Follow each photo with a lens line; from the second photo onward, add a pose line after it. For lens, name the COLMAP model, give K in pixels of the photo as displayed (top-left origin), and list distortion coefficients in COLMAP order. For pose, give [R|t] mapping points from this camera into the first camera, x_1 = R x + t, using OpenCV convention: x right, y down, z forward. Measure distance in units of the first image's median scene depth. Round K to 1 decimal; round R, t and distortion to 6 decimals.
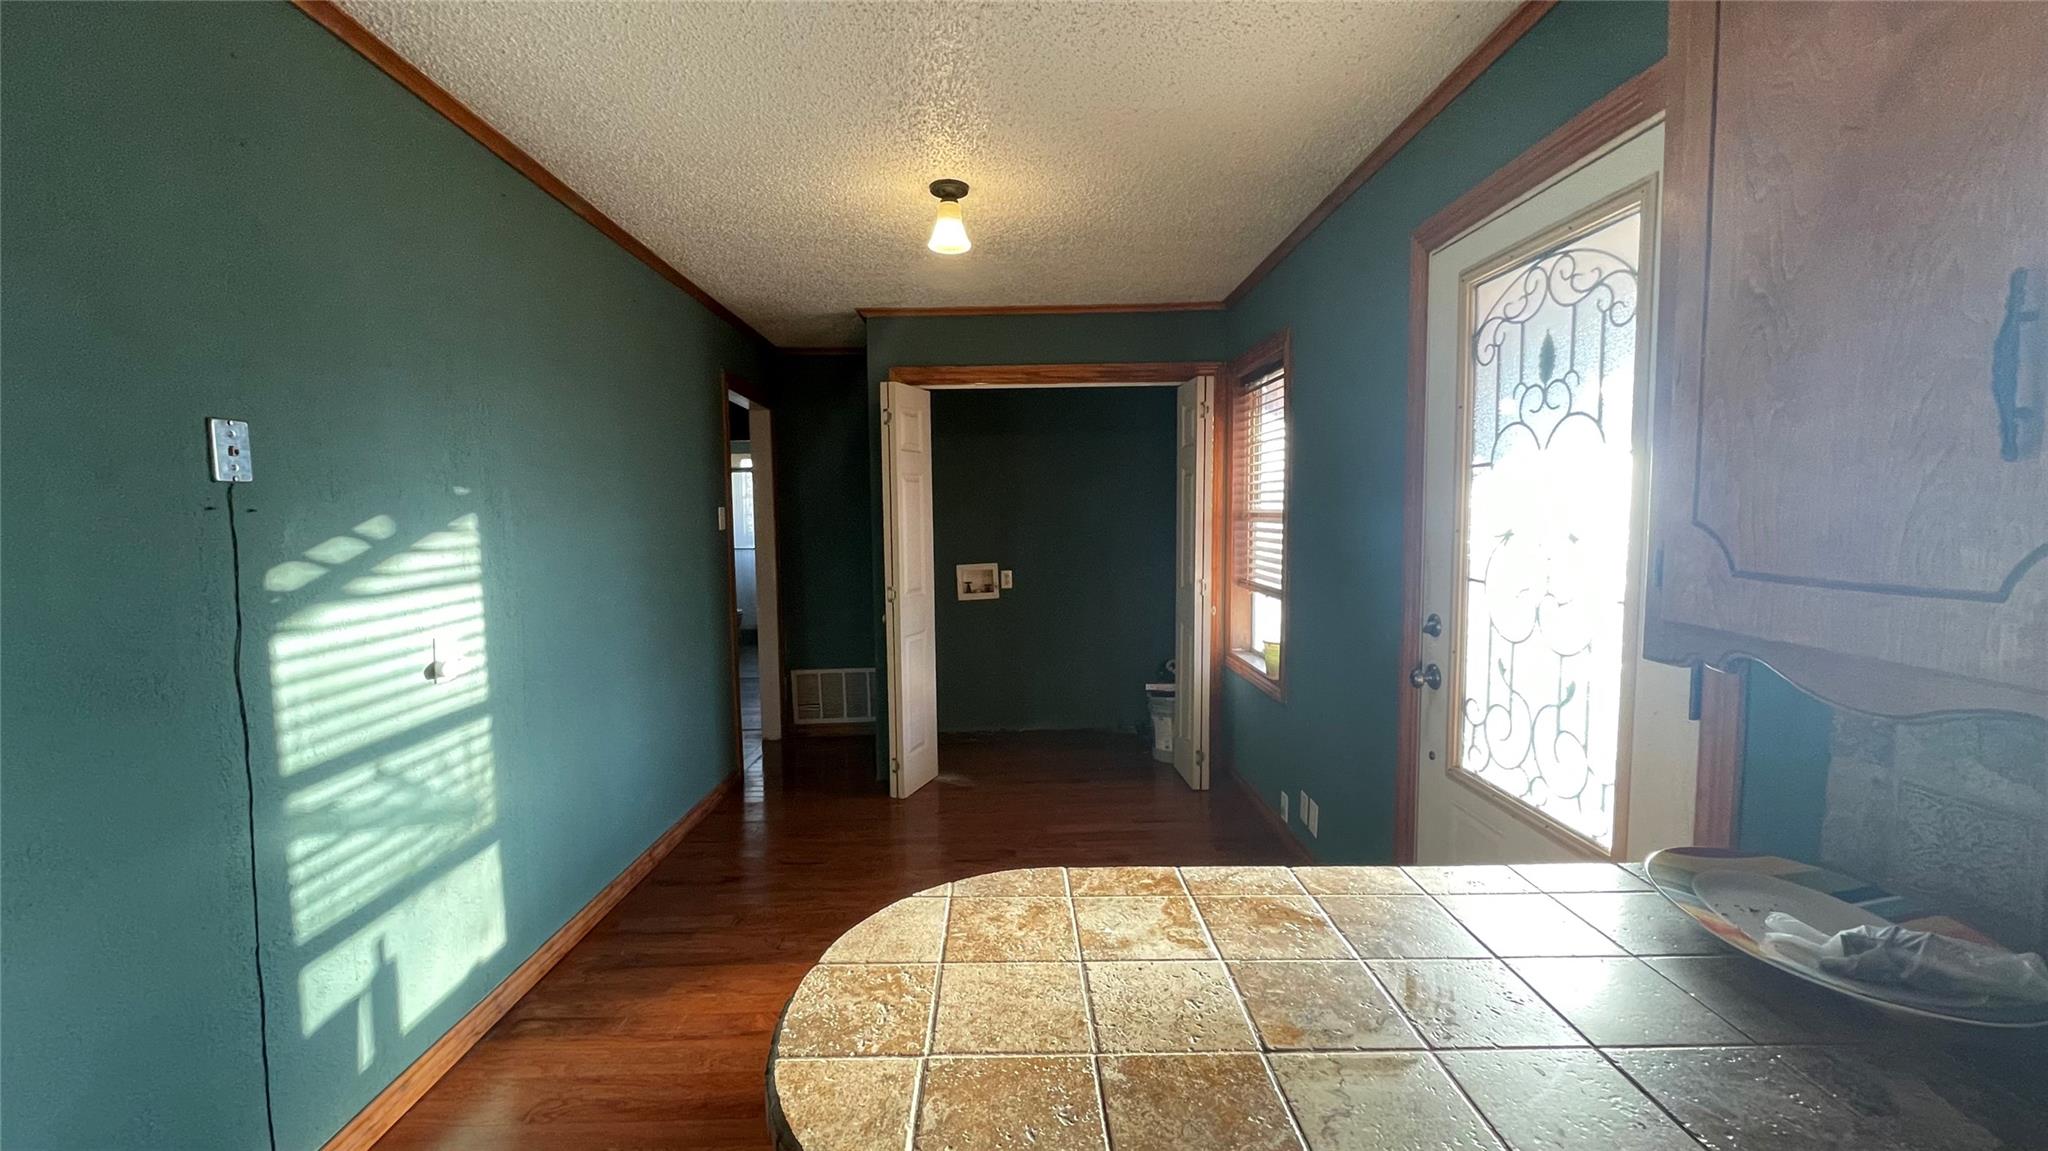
lens RADIAL K [[820.8, 0, 1020.9], [0, 820.8, 572.3], [0, 0, 1]] dist [-0.005221, -0.000321]
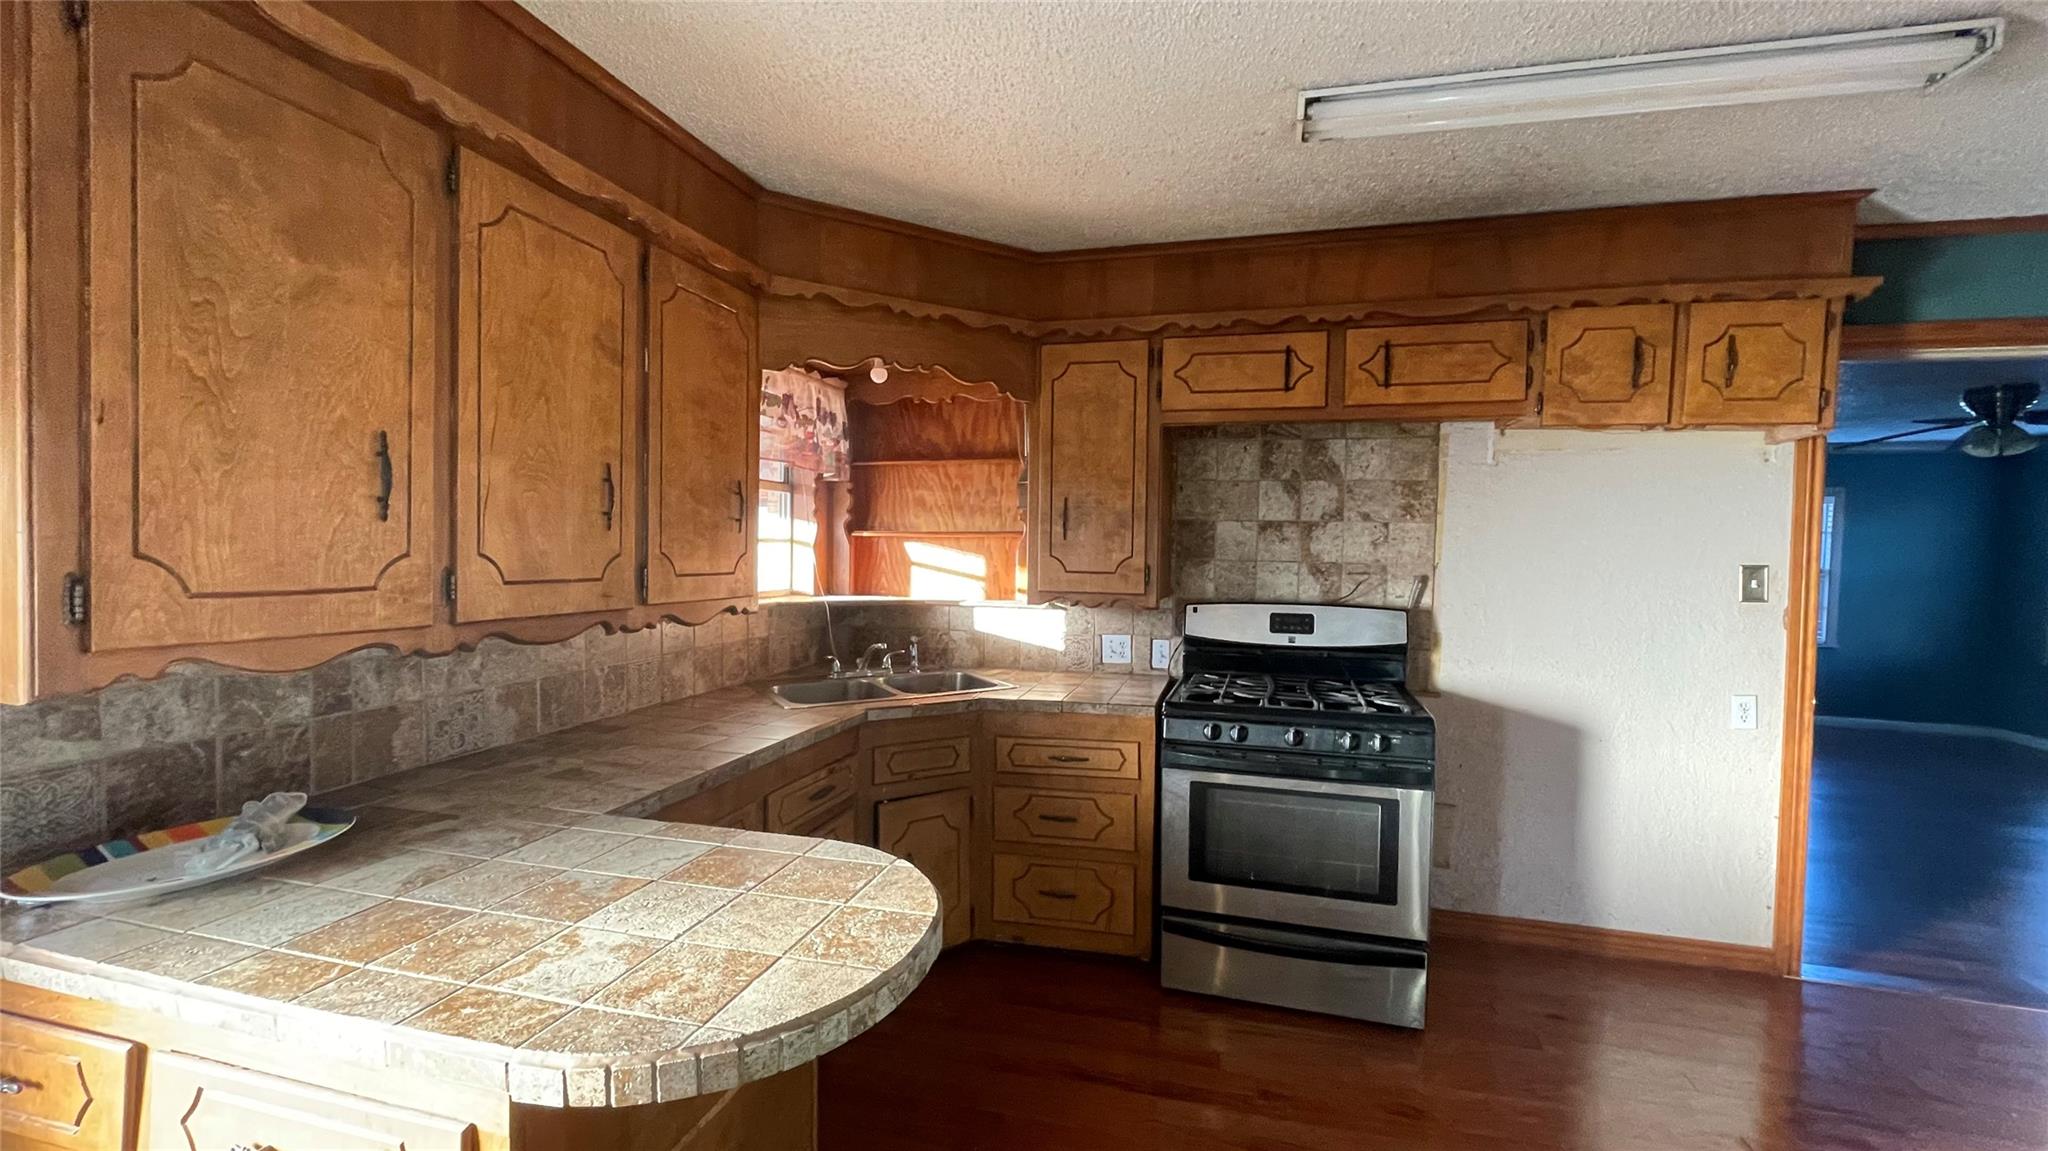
lens RADIAL K [[820.8, 0, 1030.3], [0, 820.8, 572.6], [0, 0, 1]] dist [-0.005221, -0.000321]
pose [[-0.962204, -0.019850, 0.271605, -0.697949], [0.008309, 0.994736, 0.102134, -0.152109], [-0.272203, 0.100530, -0.956974, 1.878315]]
